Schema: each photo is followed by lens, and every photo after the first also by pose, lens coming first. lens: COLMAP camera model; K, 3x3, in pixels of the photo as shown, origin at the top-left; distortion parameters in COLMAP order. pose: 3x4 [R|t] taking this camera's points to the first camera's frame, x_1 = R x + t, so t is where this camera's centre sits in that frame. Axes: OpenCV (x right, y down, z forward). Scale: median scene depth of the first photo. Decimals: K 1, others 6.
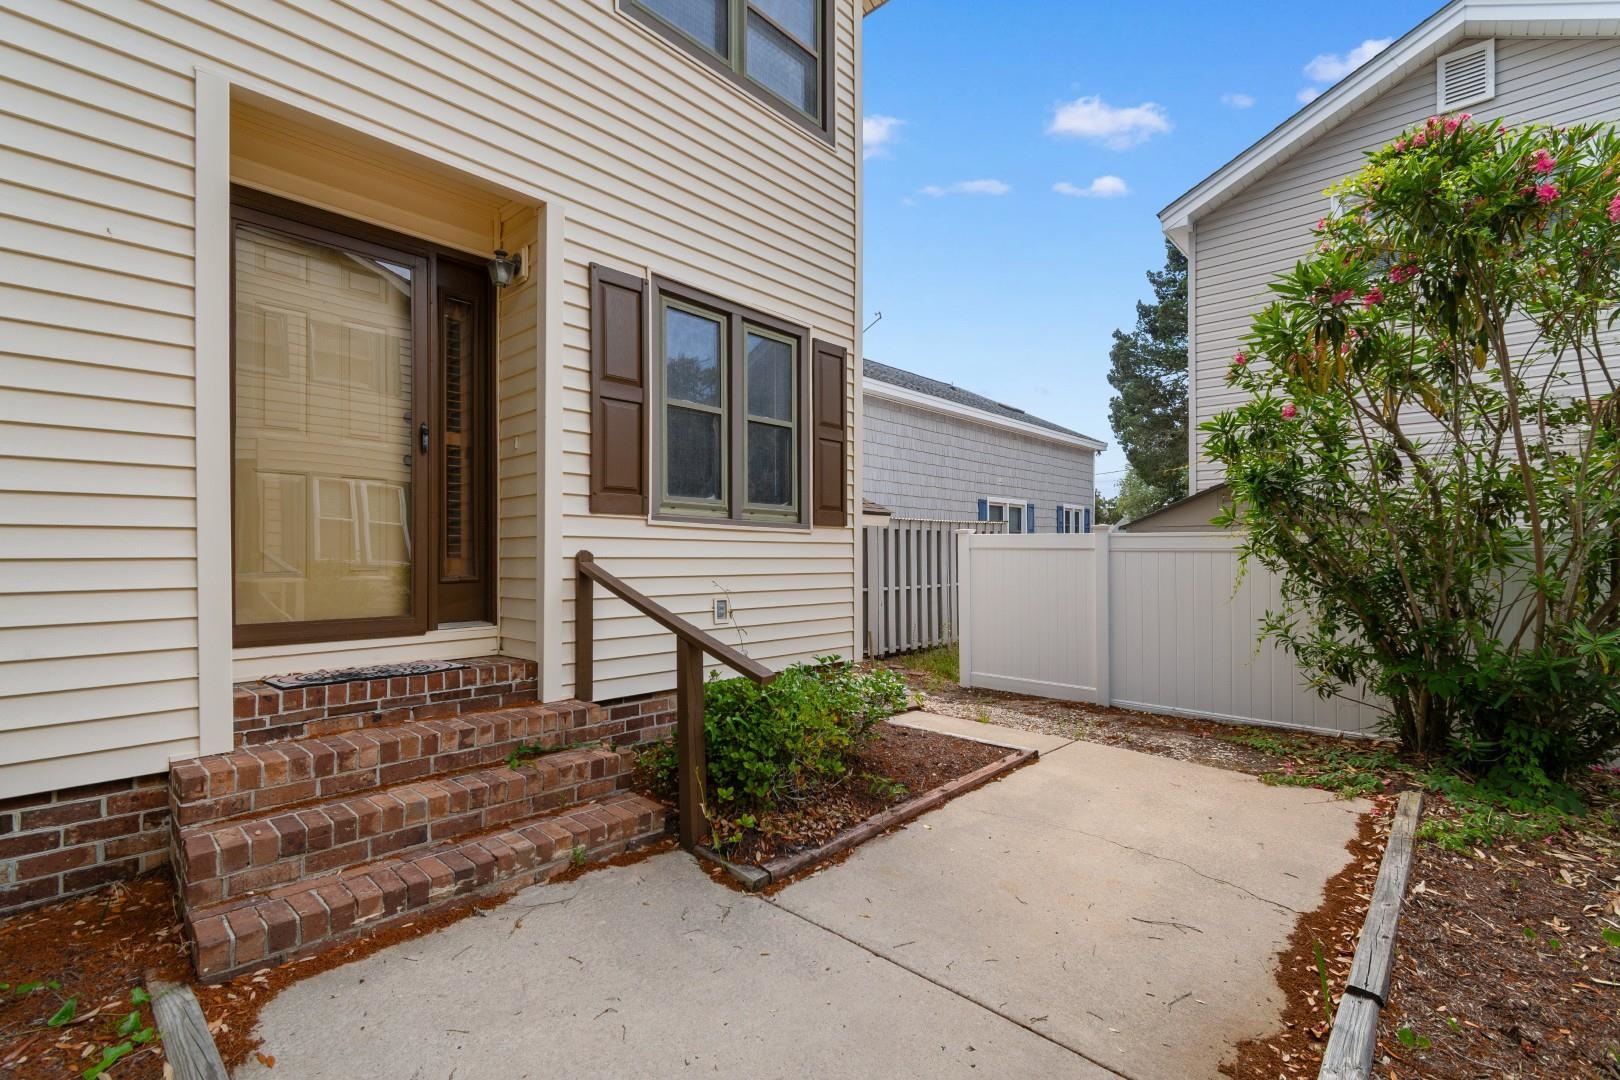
lens RADIAL K [[707.2, 0, 812.1], [0, 707.2, 543.2], [0, 0, 1]] dist [0.002125, -0.001054]
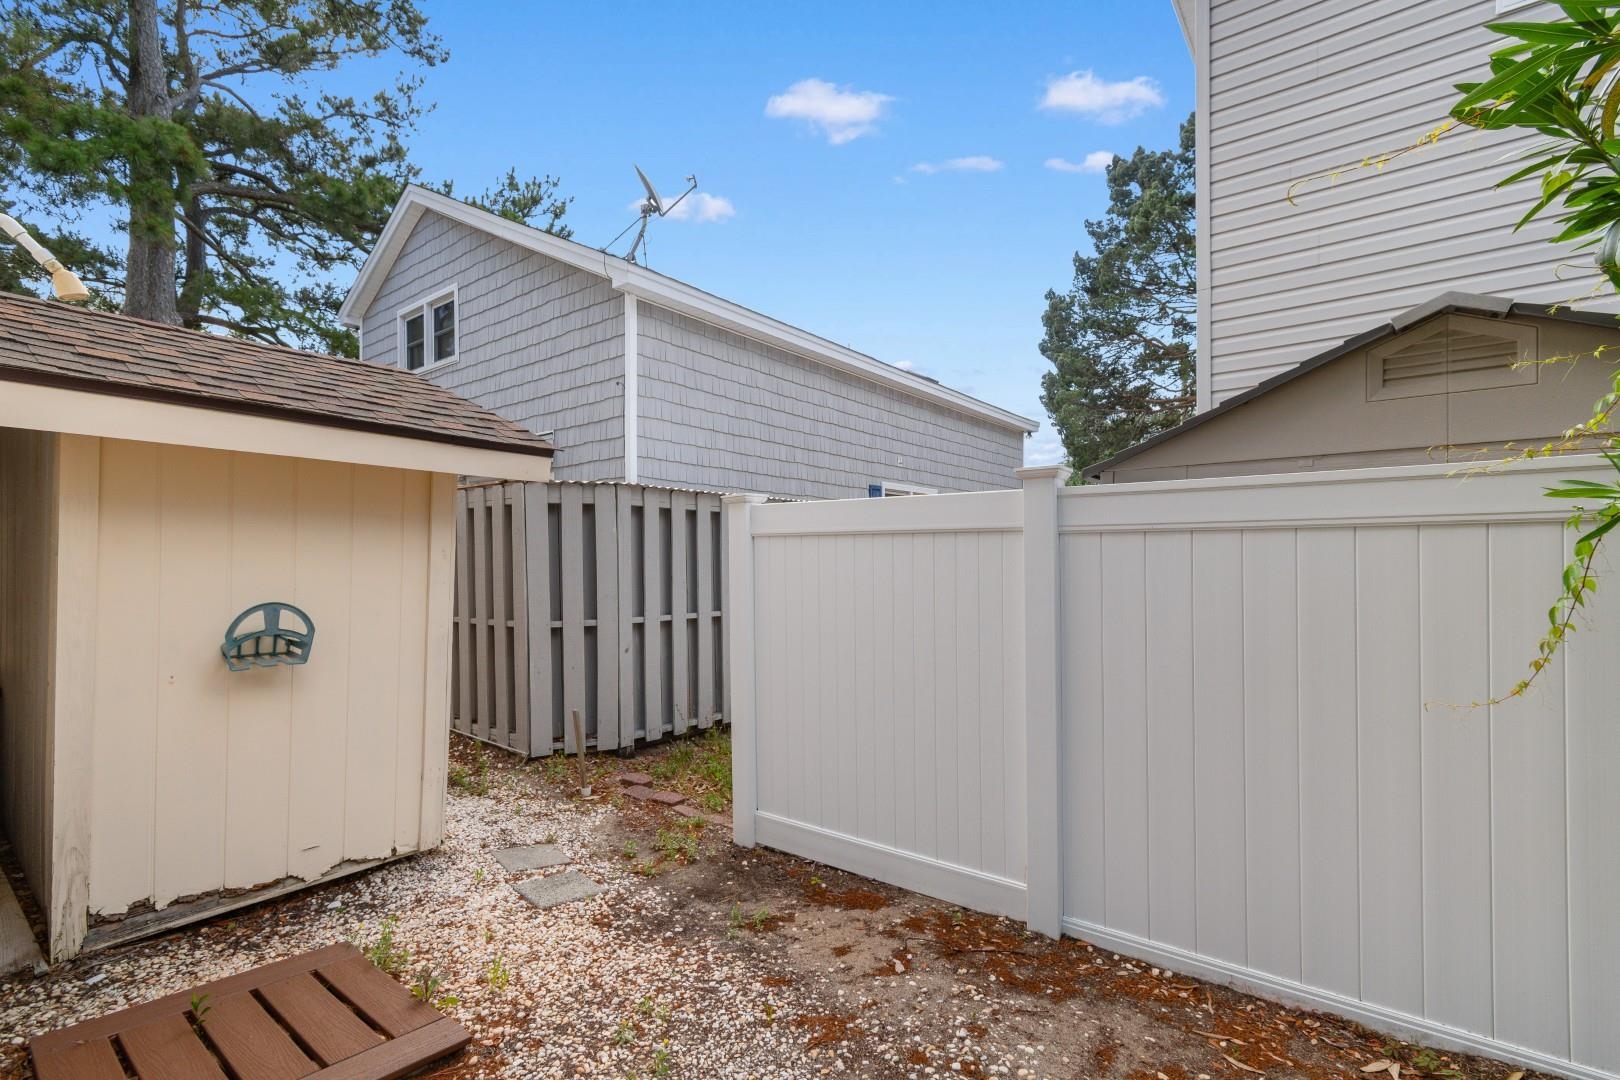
lens RADIAL K [[707.2, 0, 812.1], [0, 707.2, 543.2], [0, 0, 1]] dist [0.002125, -0.001054]
pose [[0.996342, 0.000485, 0.085452, 0.102726], [0.000903, 0.999868, -0.016205, 0.008919], [-0.085449, 0.016223, 0.996210, 0.252288]]
